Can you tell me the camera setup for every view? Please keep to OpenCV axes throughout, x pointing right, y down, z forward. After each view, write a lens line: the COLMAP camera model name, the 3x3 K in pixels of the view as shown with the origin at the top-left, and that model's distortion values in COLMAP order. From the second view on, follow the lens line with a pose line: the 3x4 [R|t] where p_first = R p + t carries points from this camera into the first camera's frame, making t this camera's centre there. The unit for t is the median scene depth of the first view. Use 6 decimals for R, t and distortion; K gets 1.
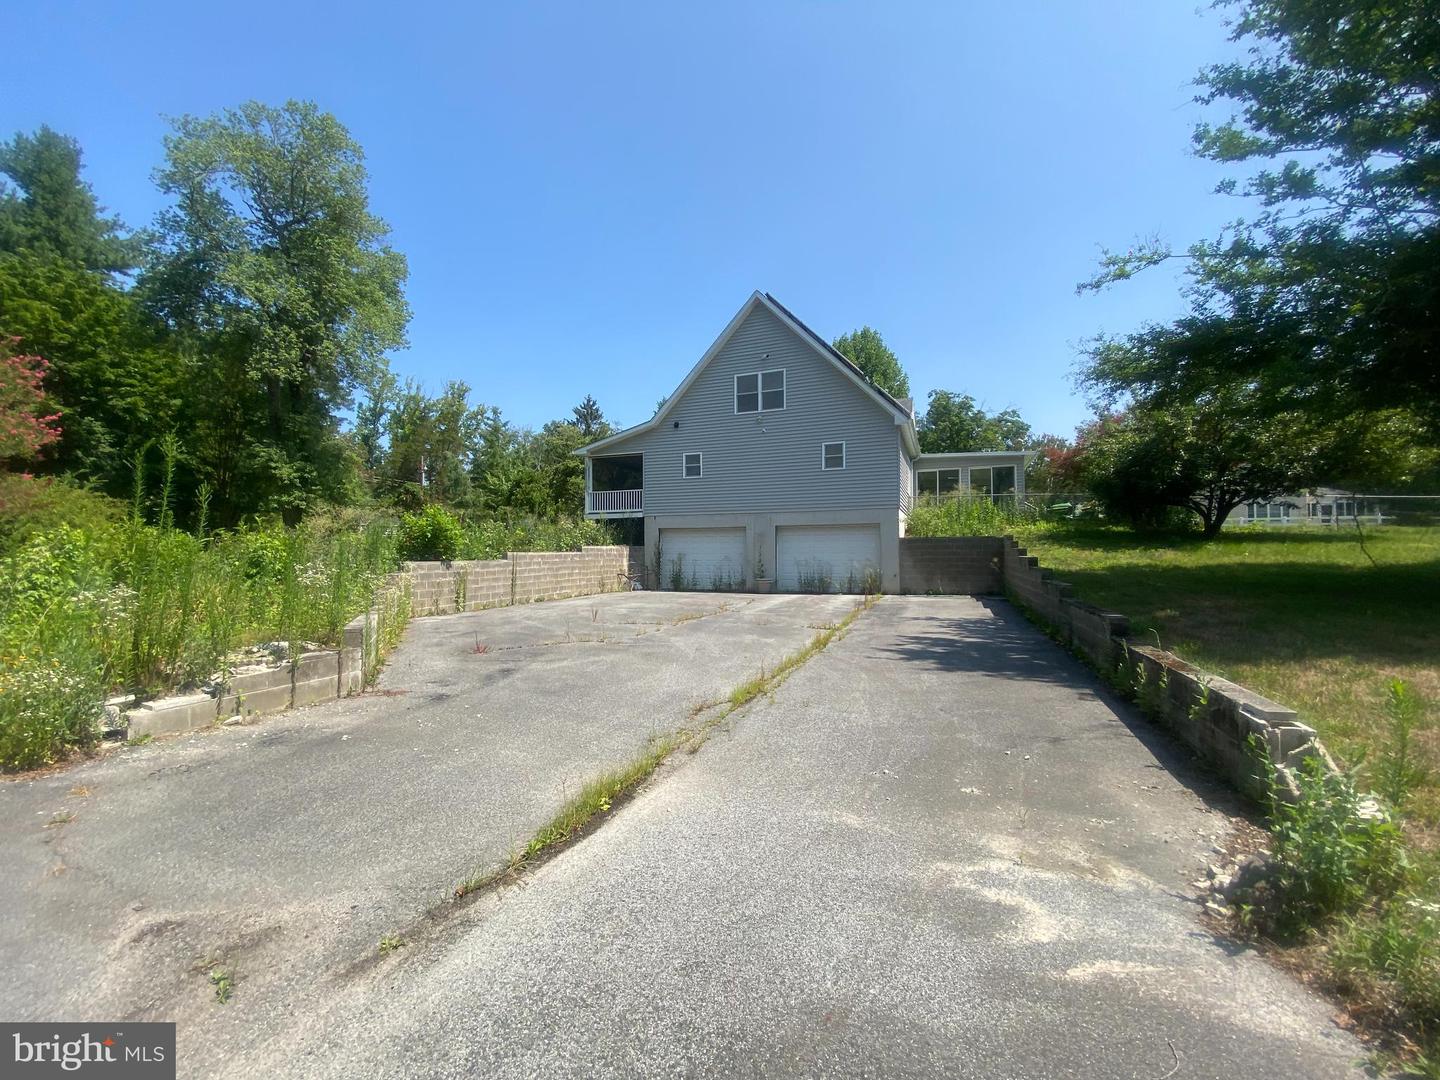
lens RADIAL K [[575.7, 0, 728.0], [0, 575.7, 547.5], [0, 0, 1]] dist [0.003762, -0.013407]
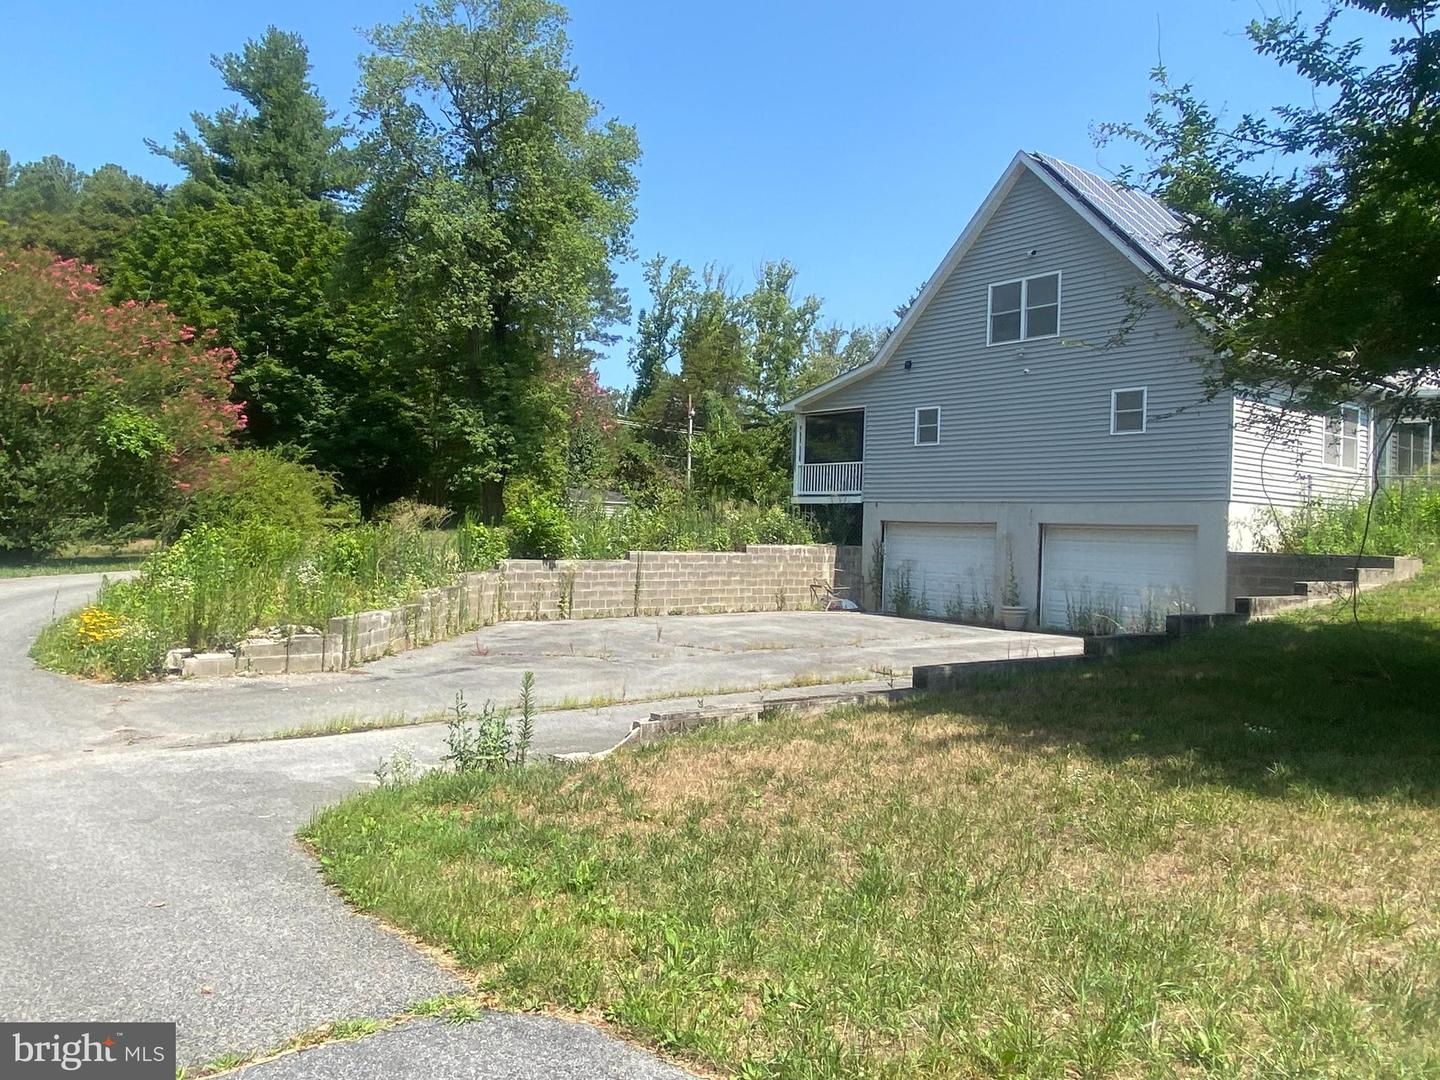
lens RADIAL K [[1048.9, 0, 722.9], [0, 1048.9, 541.1], [0, 0, 1]] dist [0.039414, -0.027863]
pose [[0.871009, 0.034855, -0.490030, 0.322717], [-0.030576, 0.999392, 0.016737, -0.024627], [0.490315, 0.000405, 0.871545, -0.158435]]
